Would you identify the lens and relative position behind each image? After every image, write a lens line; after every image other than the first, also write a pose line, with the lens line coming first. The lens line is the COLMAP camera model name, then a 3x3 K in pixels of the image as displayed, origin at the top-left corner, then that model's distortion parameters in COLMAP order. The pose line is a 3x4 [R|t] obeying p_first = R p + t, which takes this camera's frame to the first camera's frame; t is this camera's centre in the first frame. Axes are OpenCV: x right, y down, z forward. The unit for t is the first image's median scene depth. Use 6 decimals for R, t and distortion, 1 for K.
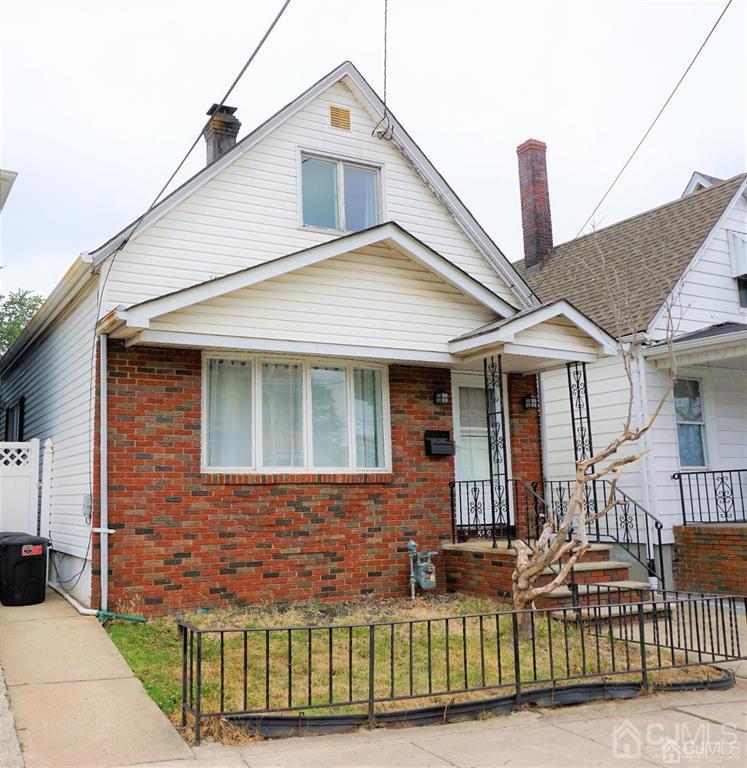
lens RADIAL K [[803.5, 0, 297.8], [0, 803.5, 372.9], [0, 0, 1]] dist [-0.025223, 0.000000]
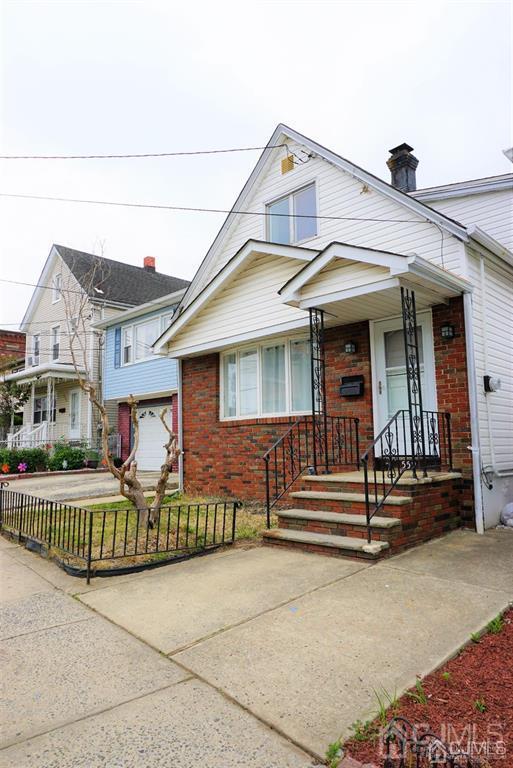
lens RADIAL K [[517.8, 0, 255.3], [0, 517.8, 378.9], [0, 0, 1]] dist [-0.007366, -0.000792]
pose [[0.304055, -0.117740, -0.945351, 0.893140], [0.159741, 0.984584, -0.071249, 0.112858], [0.939166, -0.129348, 0.318176, 0.644516]]
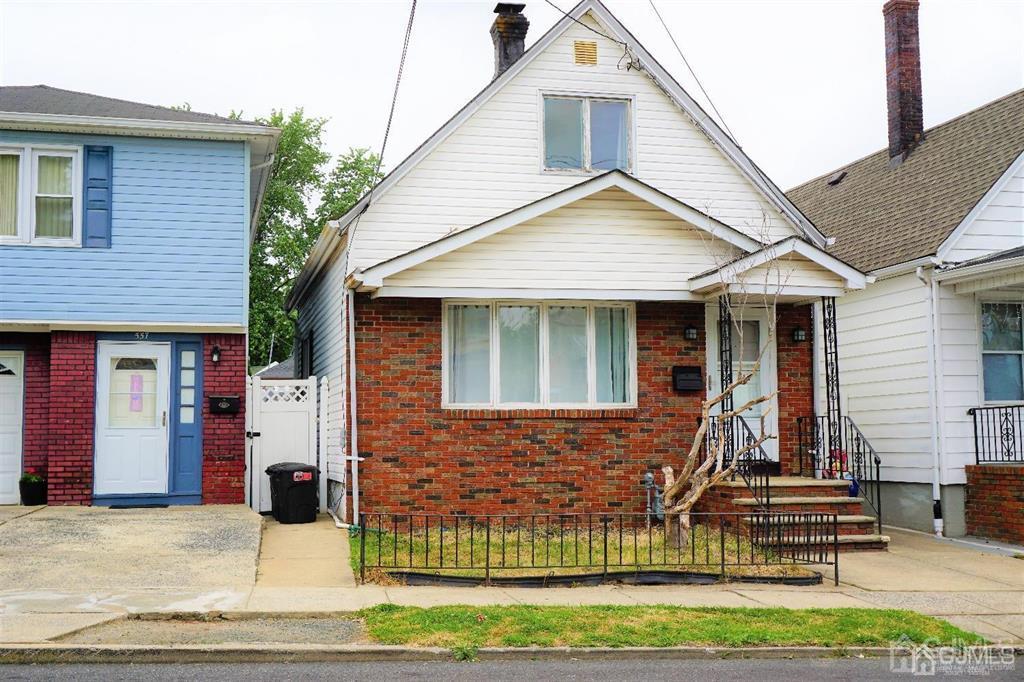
lens RADIAL K [[1238.1, 0, 512.3], [0, 1238.1, 345.7], [0, 0, 1]] dist [0.040038, 0.000000]
pose [[0.973994, -0.011993, -0.226256, 0.324750], [0.030133, 0.996584, 0.076894, -0.082428], [0.224561, -0.081712, 0.971028, -0.572312]]
